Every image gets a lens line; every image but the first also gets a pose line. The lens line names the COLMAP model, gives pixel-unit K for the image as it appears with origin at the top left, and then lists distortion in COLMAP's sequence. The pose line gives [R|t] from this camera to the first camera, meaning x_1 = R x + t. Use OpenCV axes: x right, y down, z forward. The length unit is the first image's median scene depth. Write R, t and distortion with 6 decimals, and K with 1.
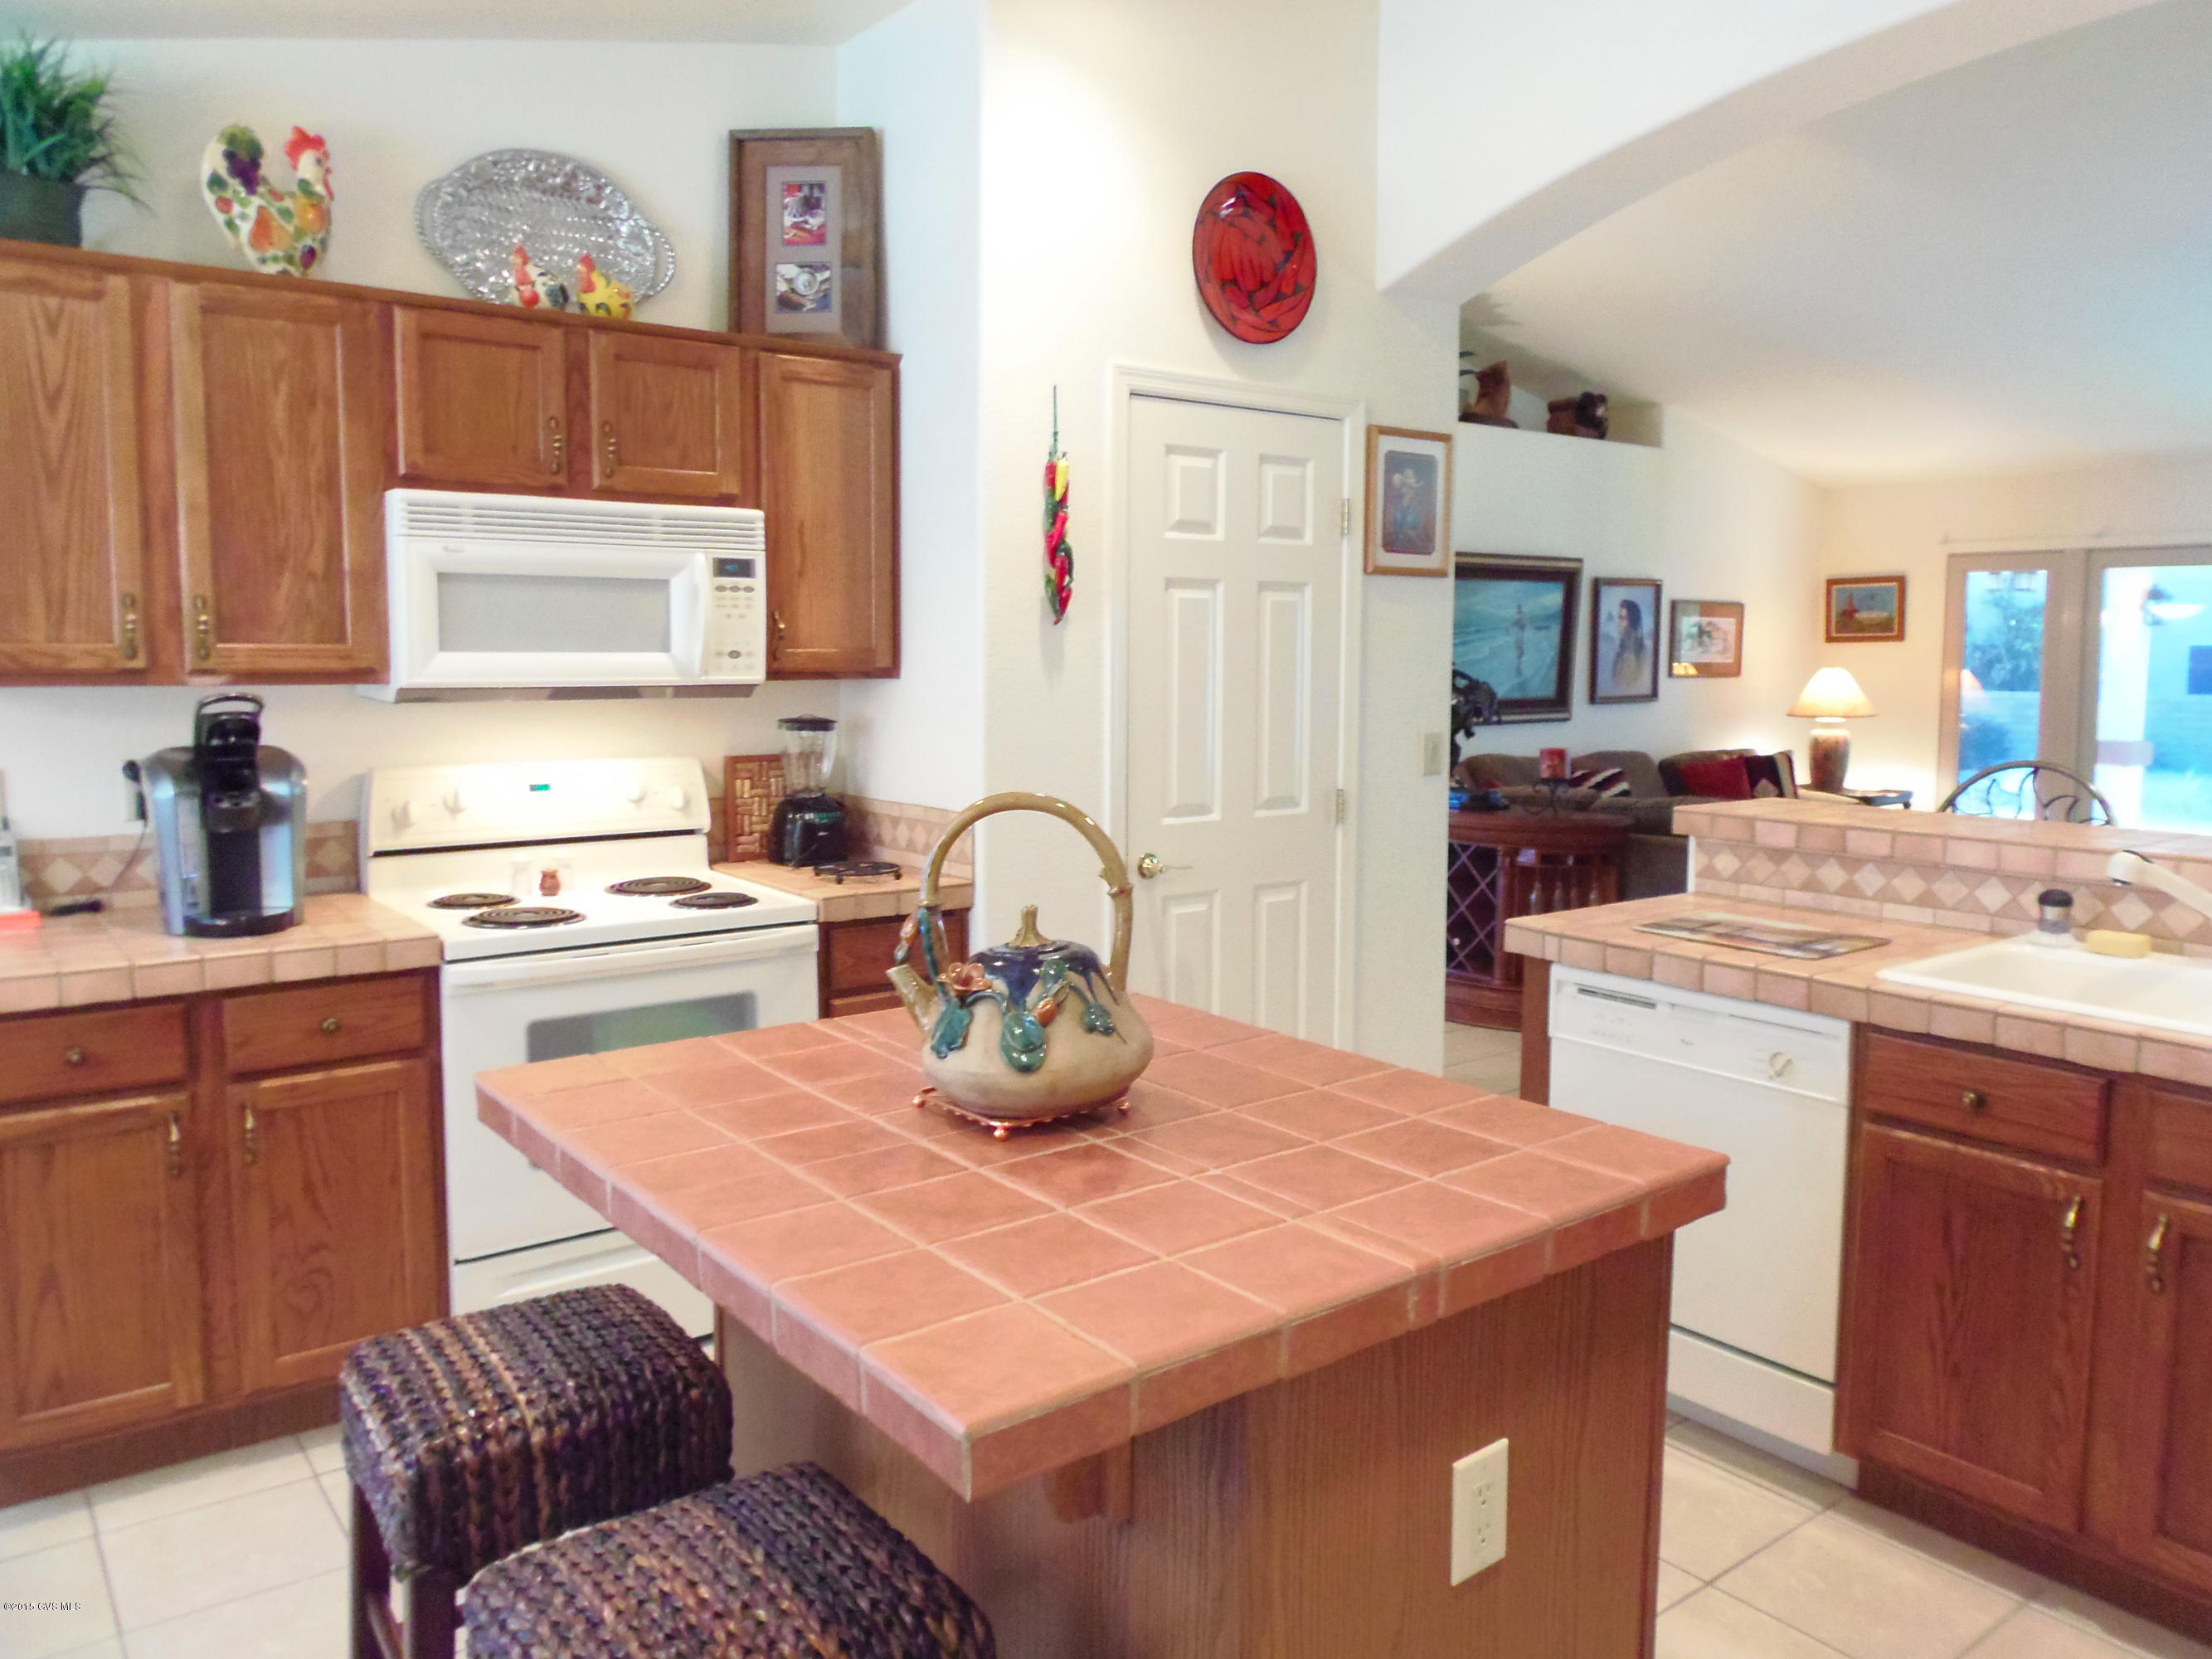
lens RADIAL K [[1608.1, 0, 1134.3], [0, 1608.1, 790.5], [0, 0, 1]] dist [-0.022724, 0.001590]
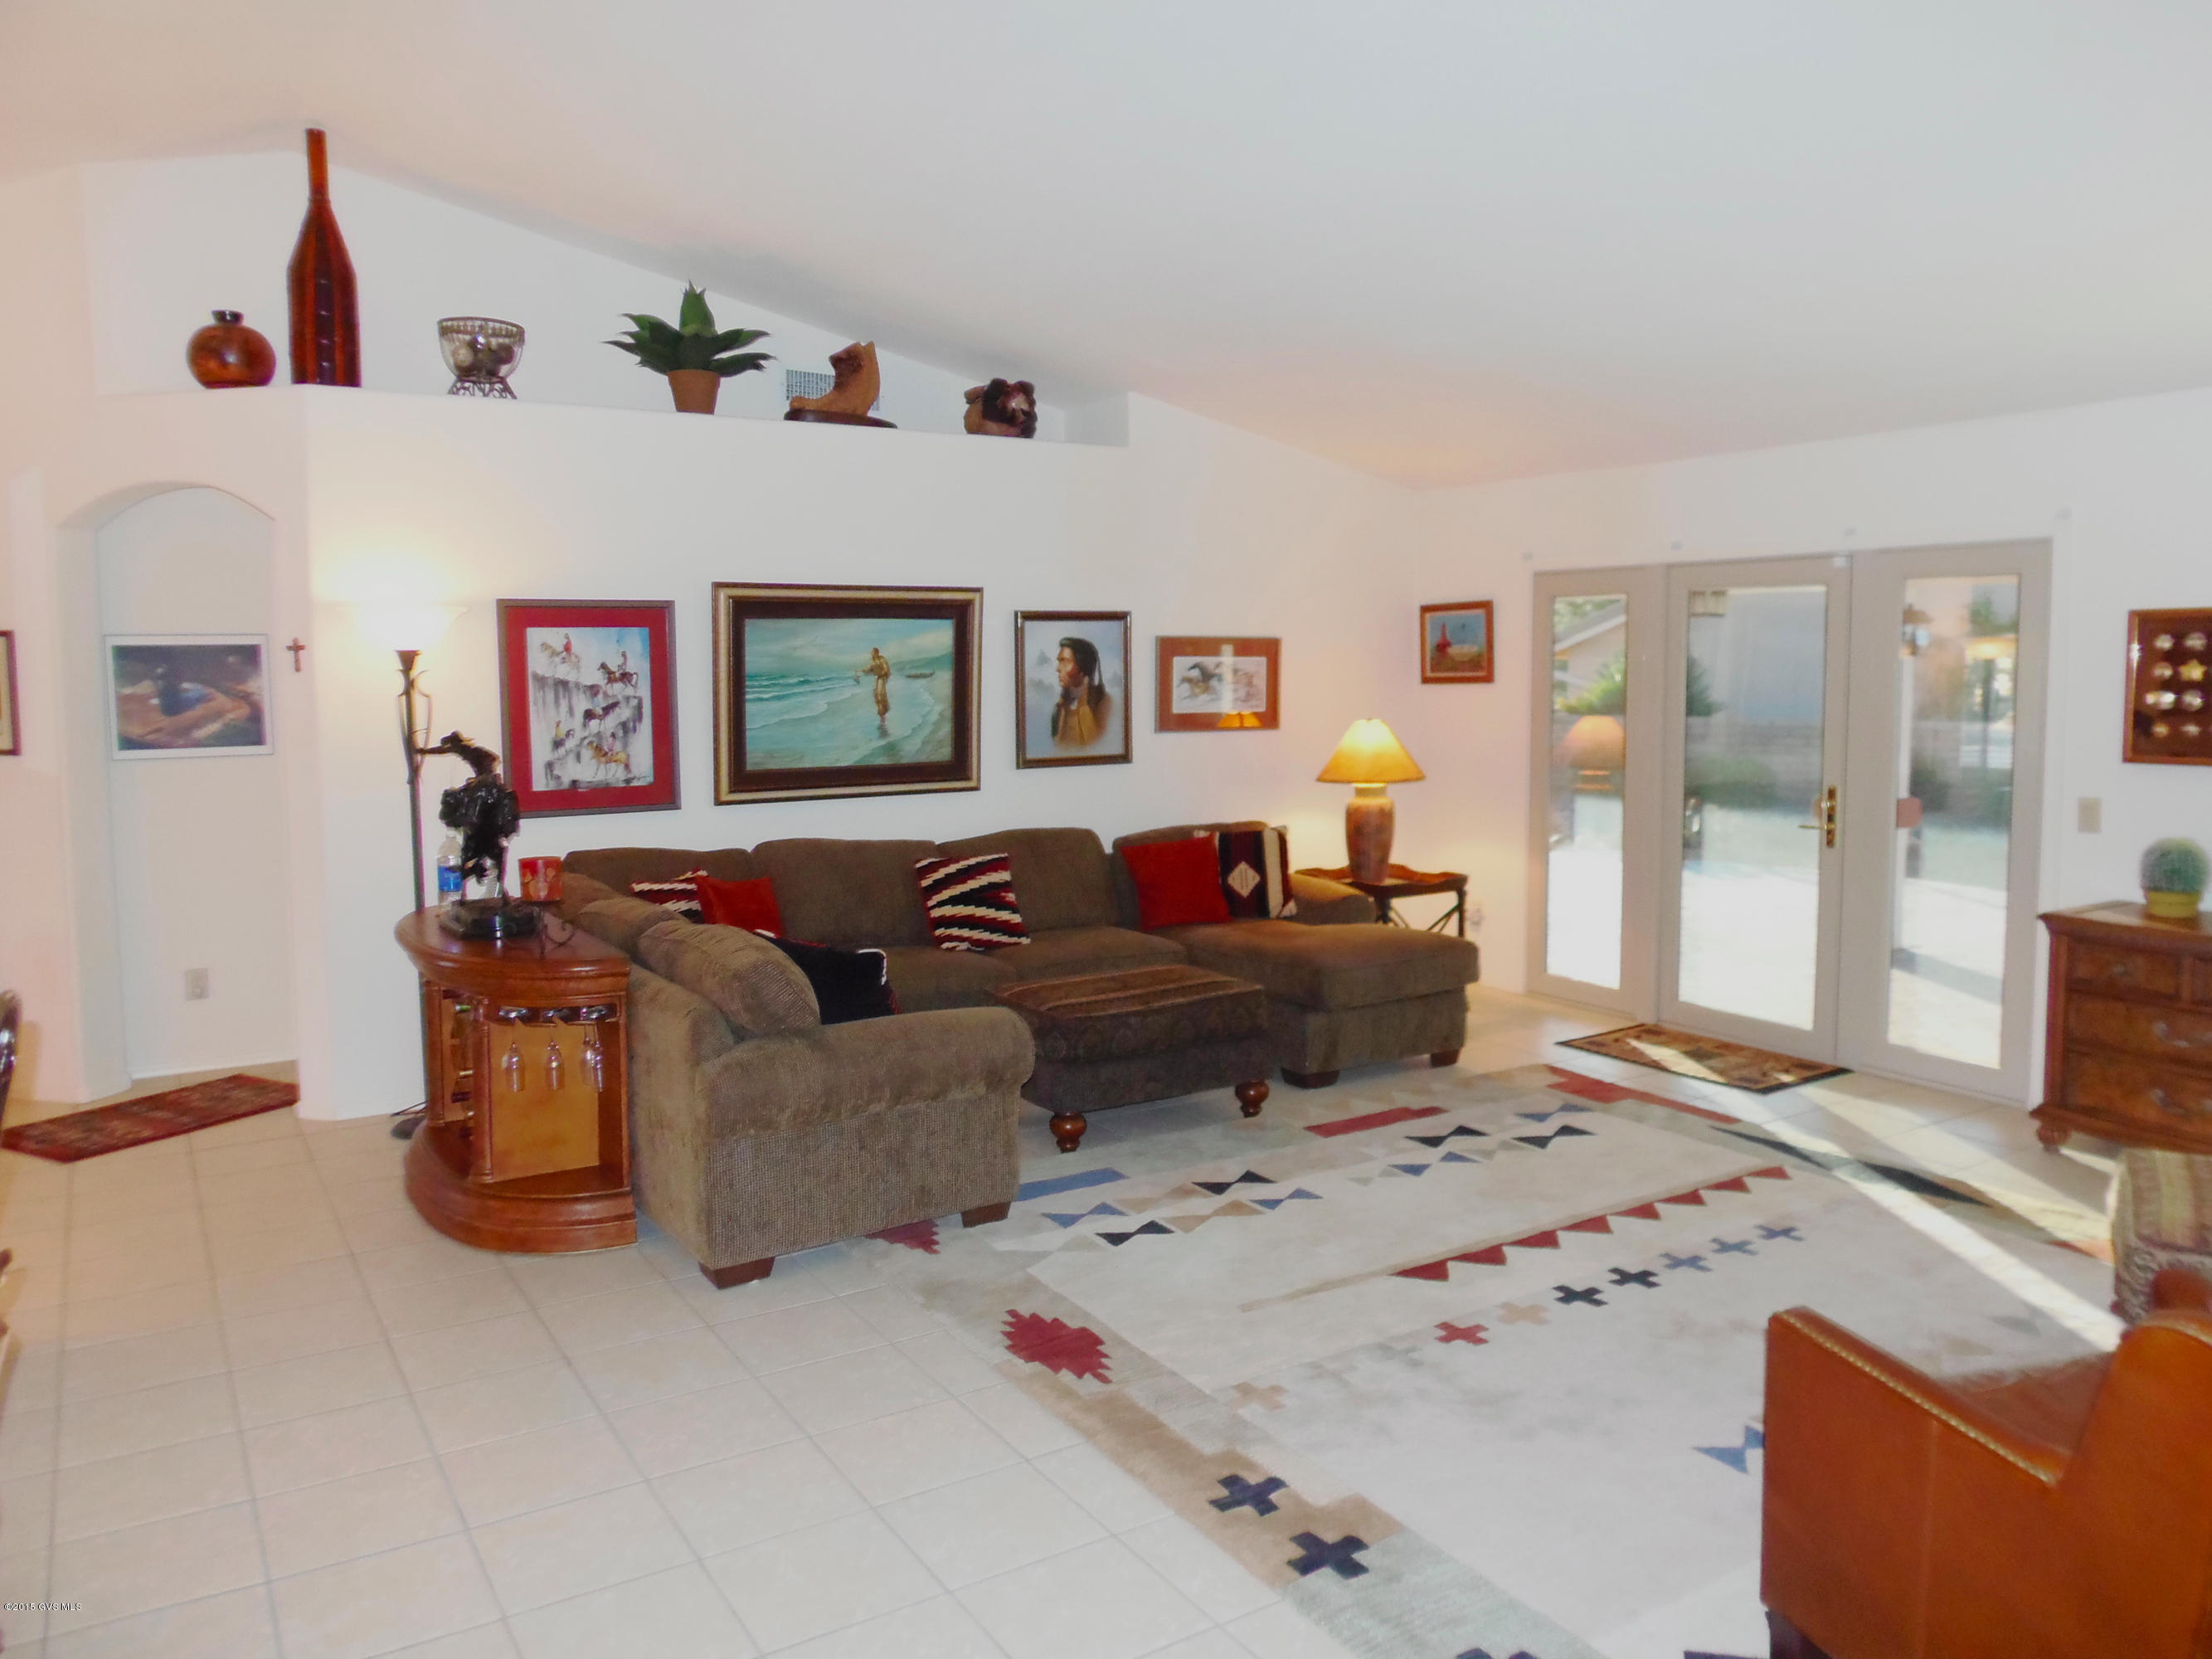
lens RADIAL K [[1608.1, 0, 1134.3], [0, 1608.1, 790.5], [0, 0, 1]] dist [-0.022724, 0.001590]
pose [[0.995889, -0.000262, -0.090584, 0.412725], [-0.000696, 0.999944, -0.010542, -0.034548], [0.090581, 0.010562, 0.995833, 0.207633]]
